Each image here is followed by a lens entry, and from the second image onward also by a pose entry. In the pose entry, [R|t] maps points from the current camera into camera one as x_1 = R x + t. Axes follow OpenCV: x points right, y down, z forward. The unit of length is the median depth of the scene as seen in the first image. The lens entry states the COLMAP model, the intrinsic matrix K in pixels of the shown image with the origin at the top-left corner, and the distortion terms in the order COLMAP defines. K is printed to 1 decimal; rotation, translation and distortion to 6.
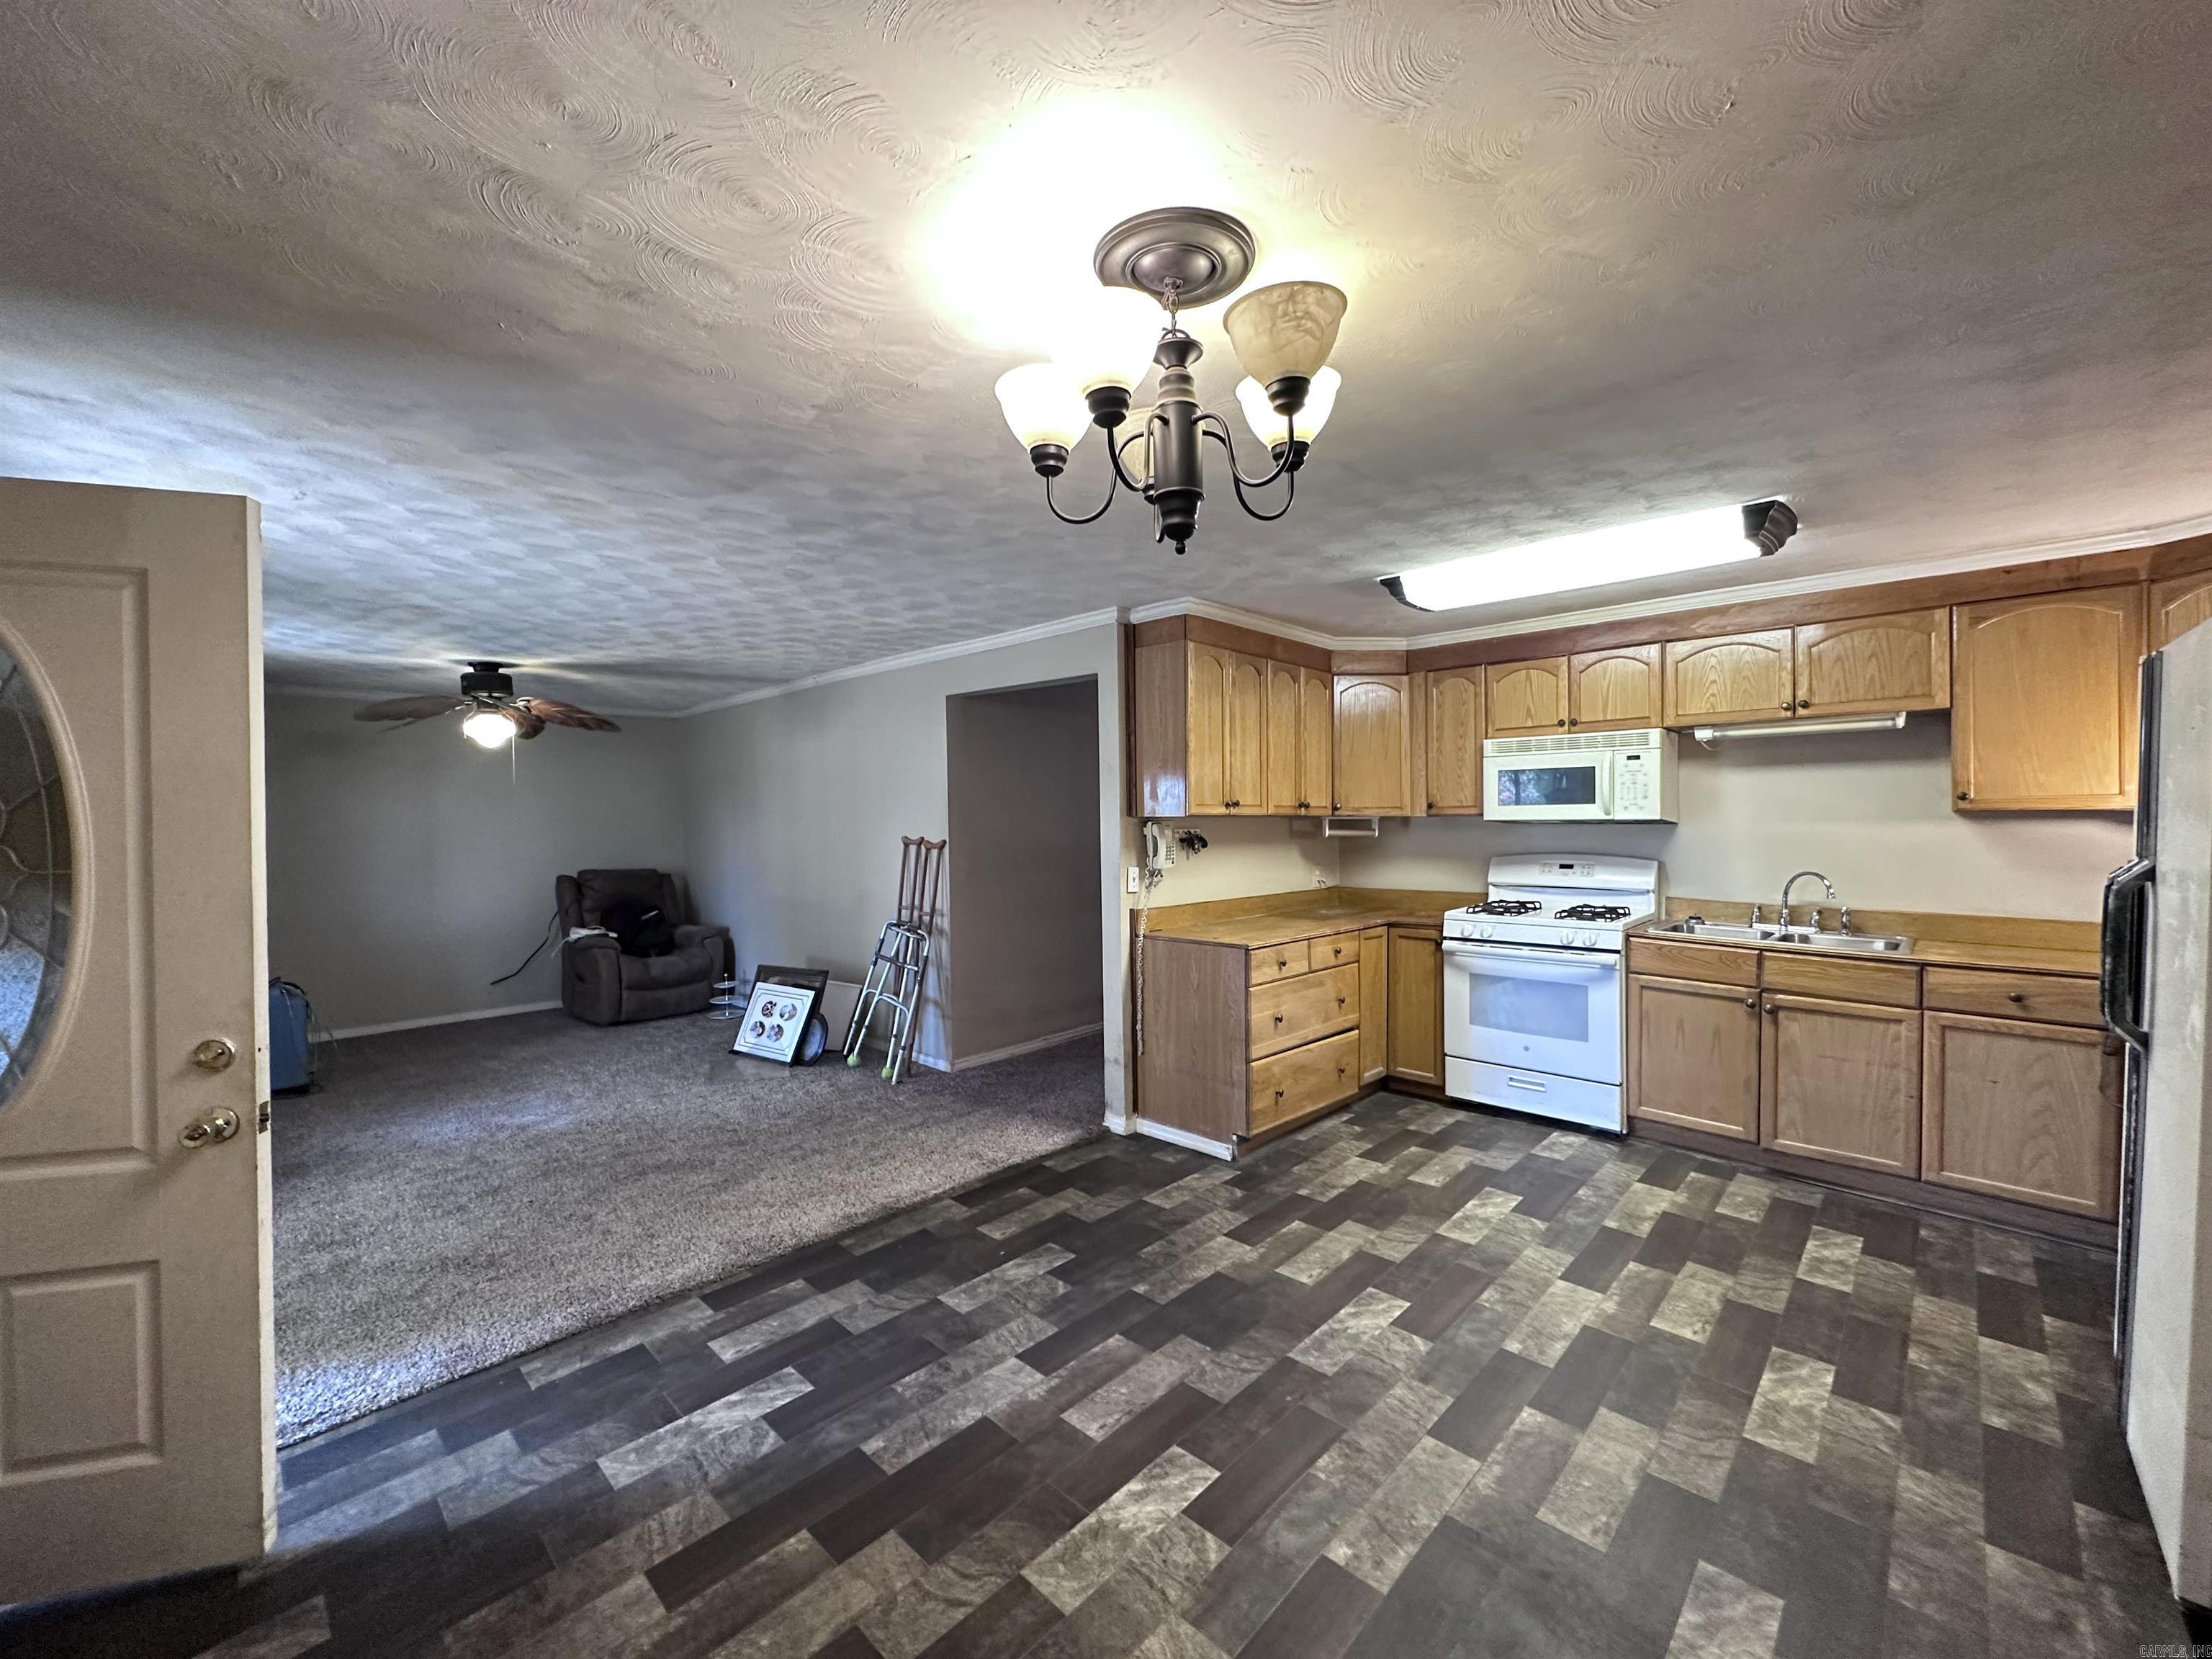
lens RADIAL K [[886.7, 0, 1106.7], [0, 886.7, 830.1], [0, 0, 1]] dist [-0.001942, 0.000878]
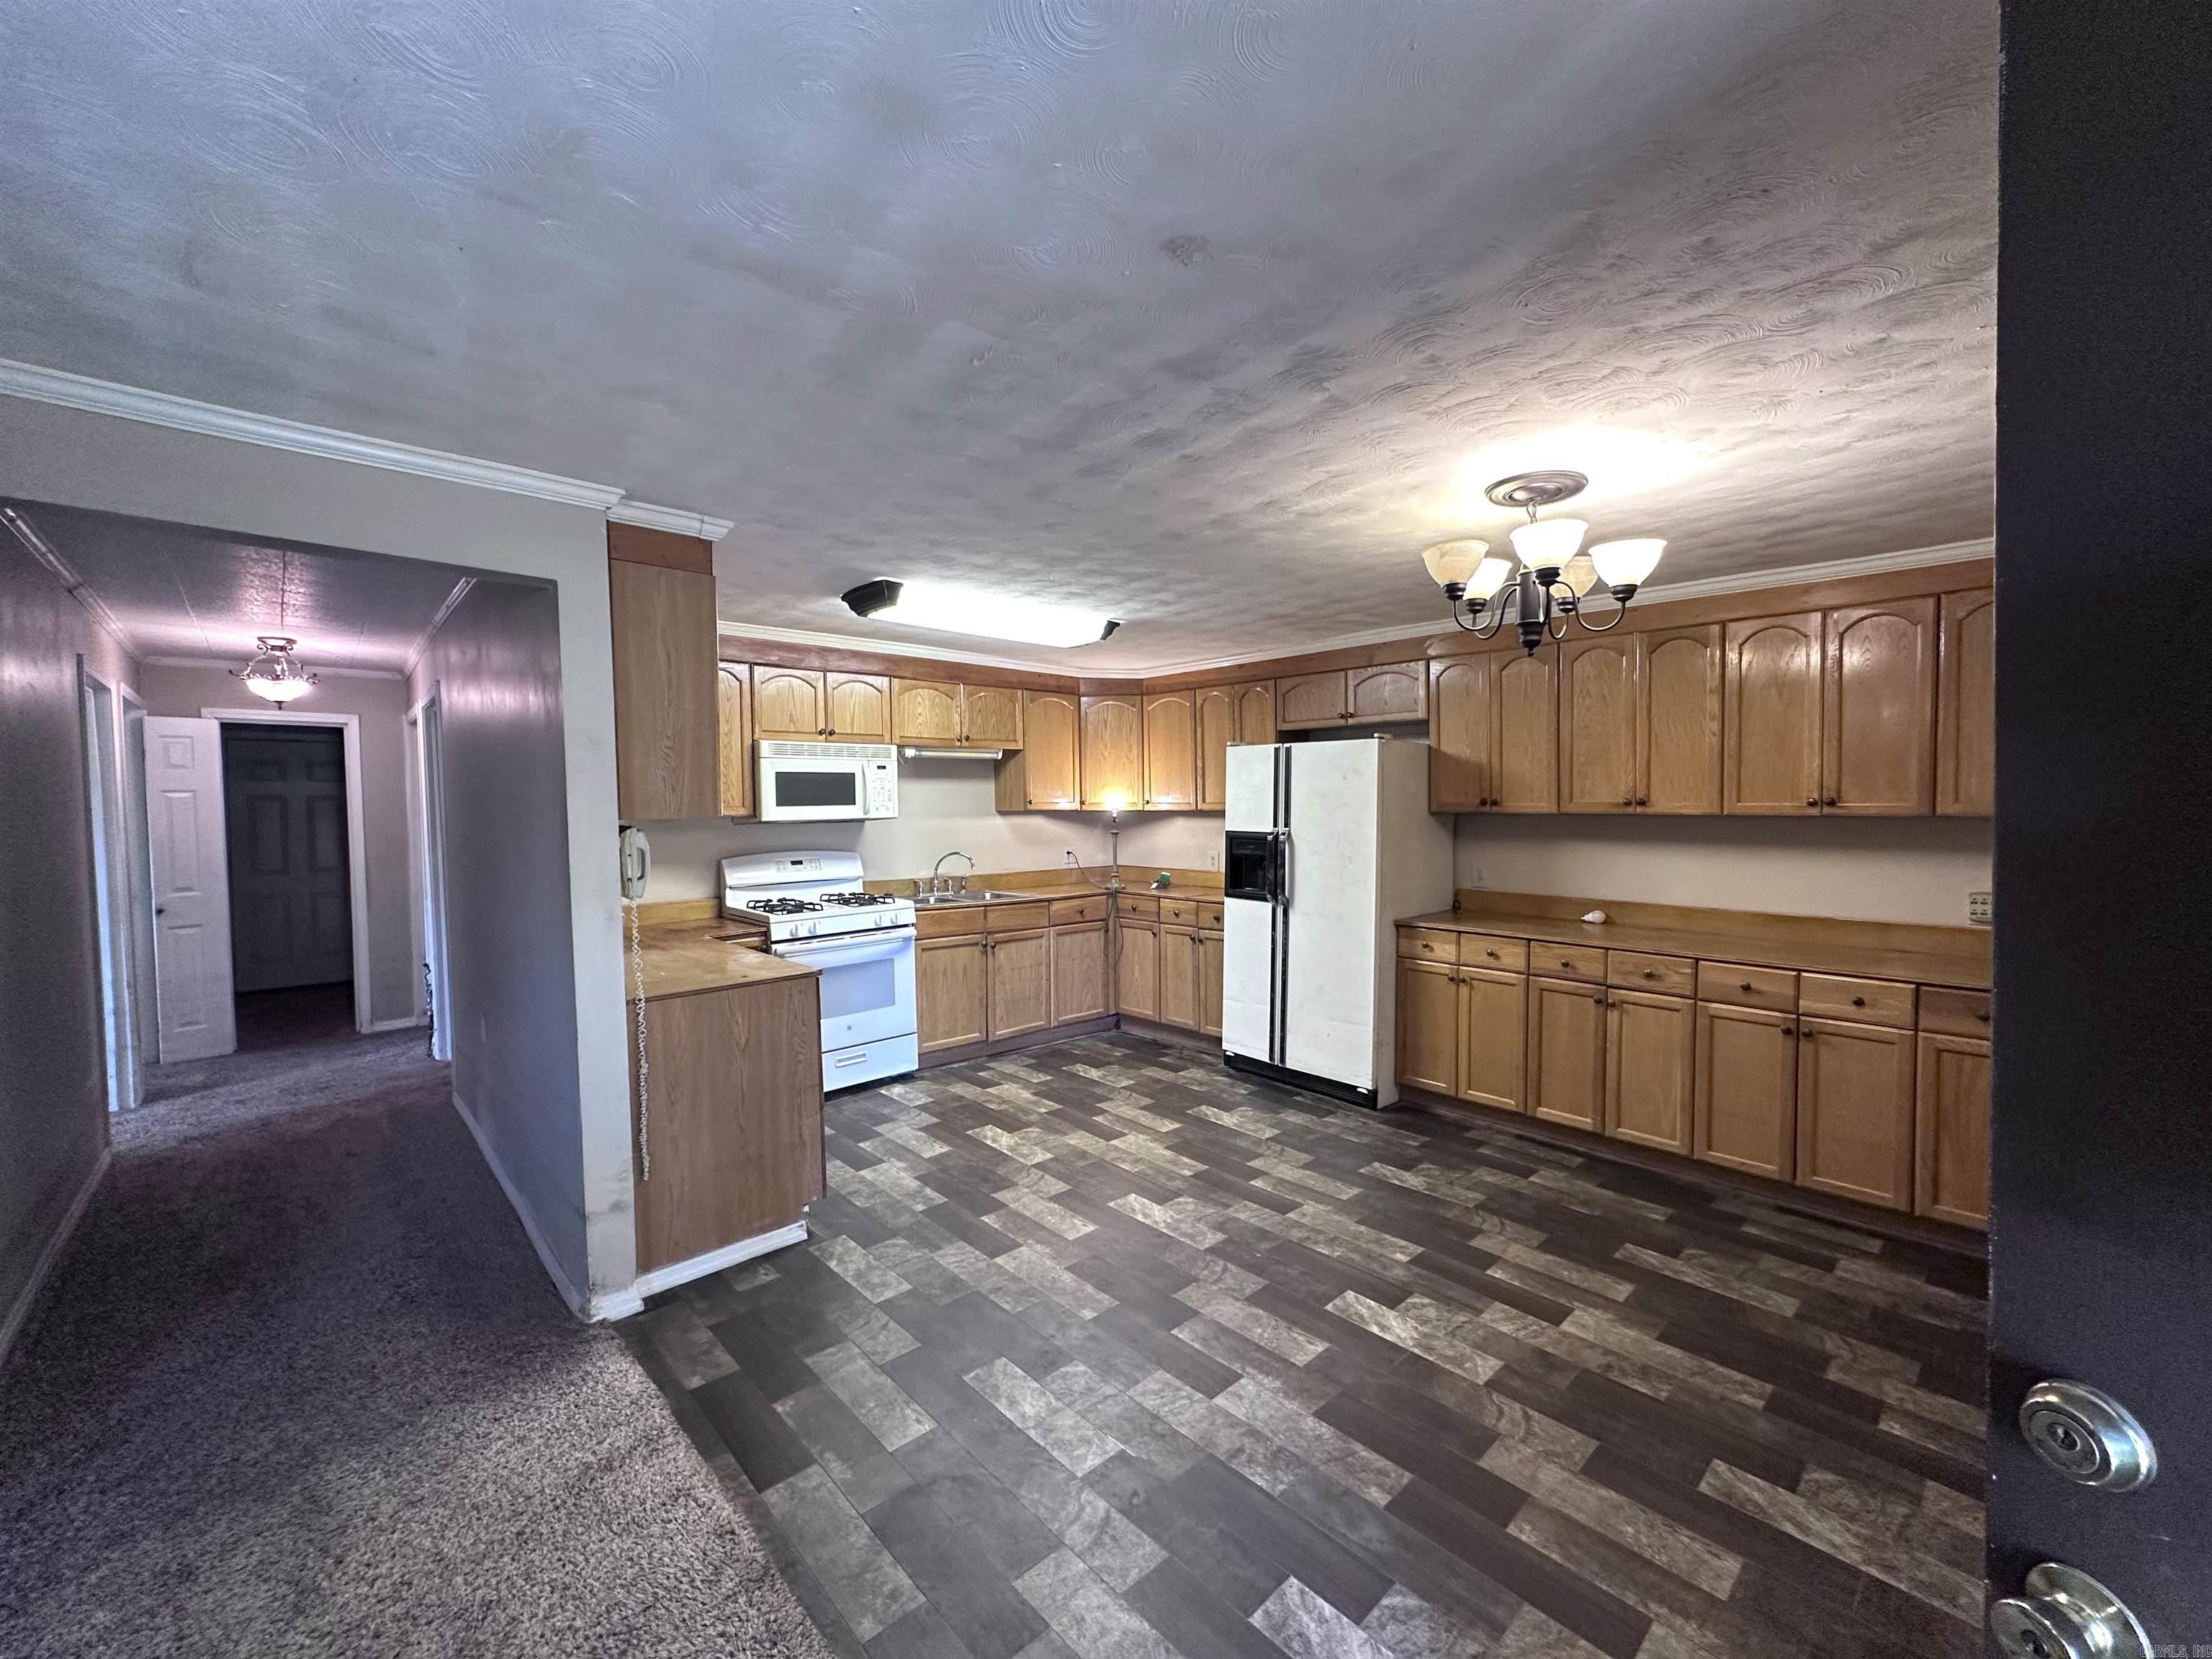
lens RADIAL K [[886.7, 0, 1106.3], [0, 886.7, 828.4], [0, 0, 1]] dist [-0.001942, 0.000878]
pose [[0.061164, -0.018826, 0.997950, -0.726917], [0.027179, 0.999483, 0.017189, -0.012762], [-0.997758, 0.026072, 0.061644, 0.740059]]
